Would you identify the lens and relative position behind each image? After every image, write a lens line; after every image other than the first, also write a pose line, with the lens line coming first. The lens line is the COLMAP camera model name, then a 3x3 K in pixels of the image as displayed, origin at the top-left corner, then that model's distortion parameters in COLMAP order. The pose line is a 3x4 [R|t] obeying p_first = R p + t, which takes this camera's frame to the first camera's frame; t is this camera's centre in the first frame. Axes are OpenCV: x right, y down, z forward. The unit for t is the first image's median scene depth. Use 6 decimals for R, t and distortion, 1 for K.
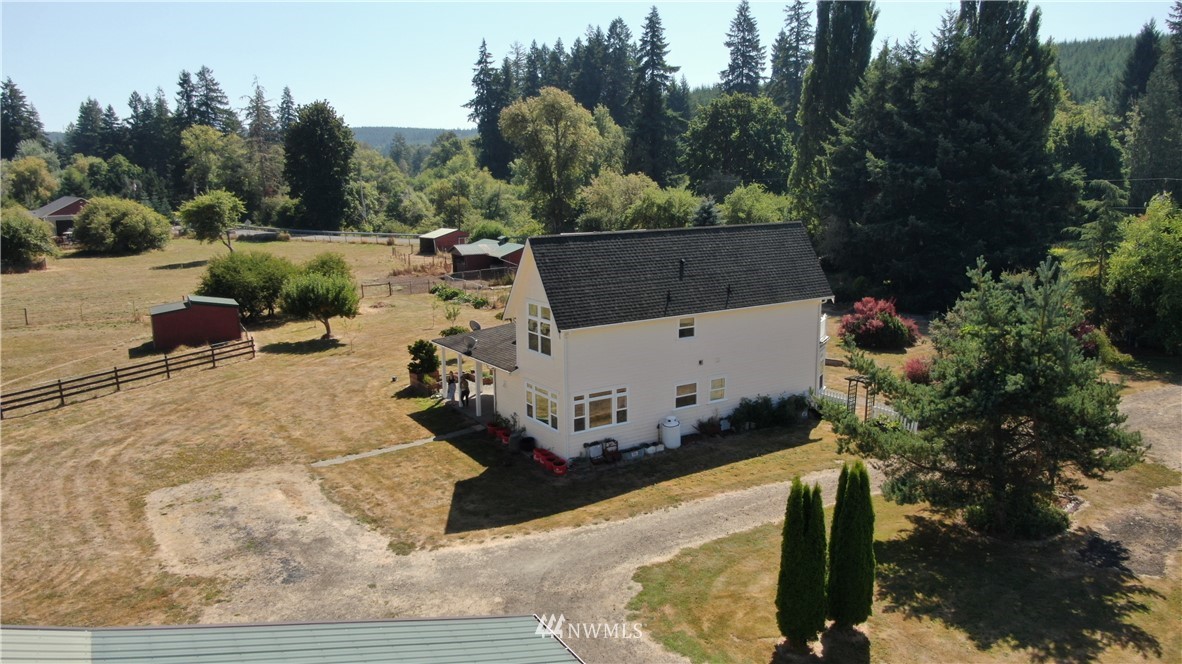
lens RADIAL K [[852.8, 0, 591.0], [0, 852.8, 332.0], [0, 0, 1]] dist [-0.030347, 0.022684]
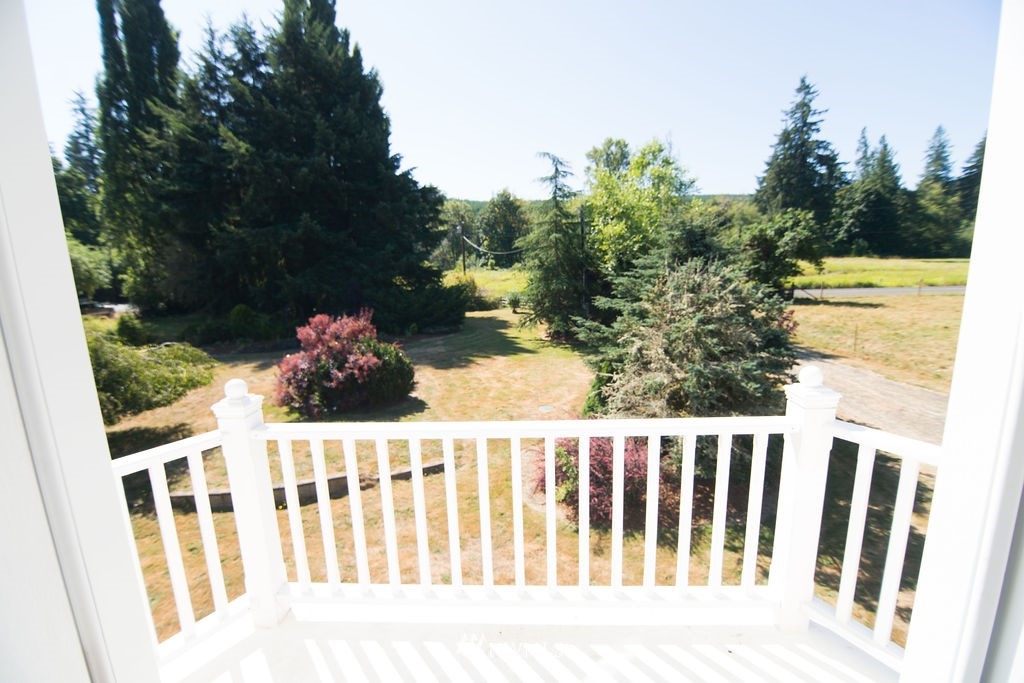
lens RADIAL K [[437.2, 0, 512.0], [0, 437.2, 341.5], [0, 0, 1]] dist [-0.000549, -0.014768]
pose [[0.563336, -0.167079, 0.809158, 0.070702], [0.179981, 0.980637, 0.077184, -0.009992], [-0.806386, 0.102153, 0.582500, 0.308785]]
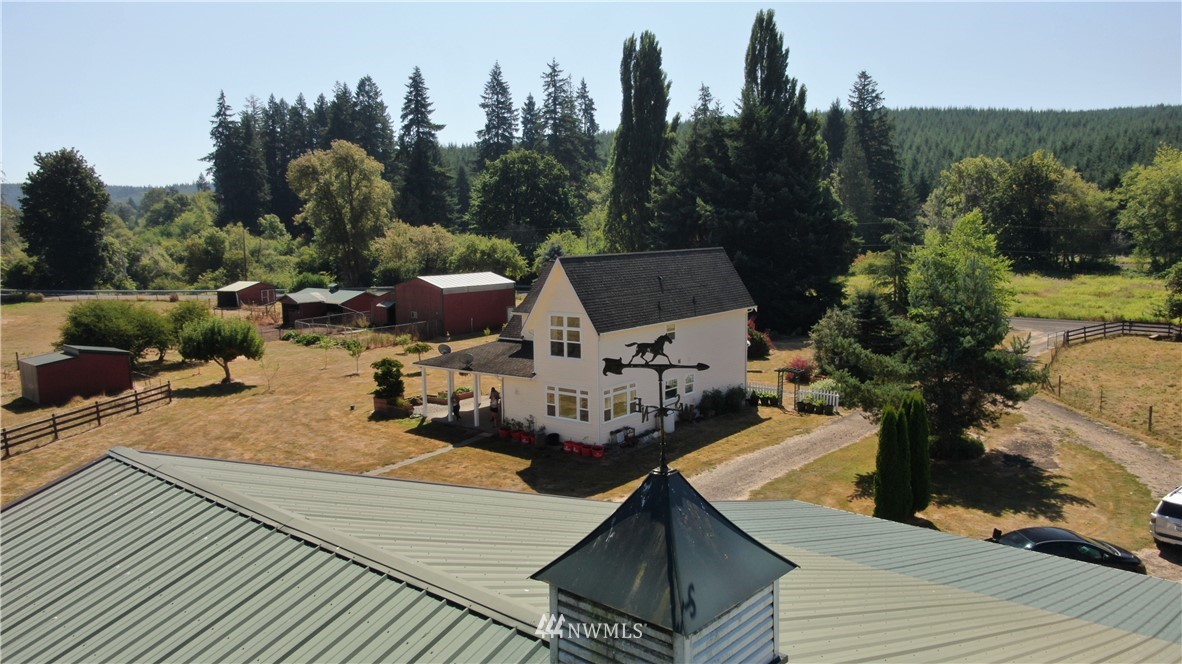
lens RADIAL K [[852.8, 0, 591.0], [0, 852.8, 332.0], [0, 0, 1]] dist [-0.030347, 0.022684]
pose [[0.945541, -0.044243, 0.322481, -0.102127], [0.066033, 0.996191, -0.056943, 0.014944], [-0.318734, 0.075136, 0.944862, -0.027487]]
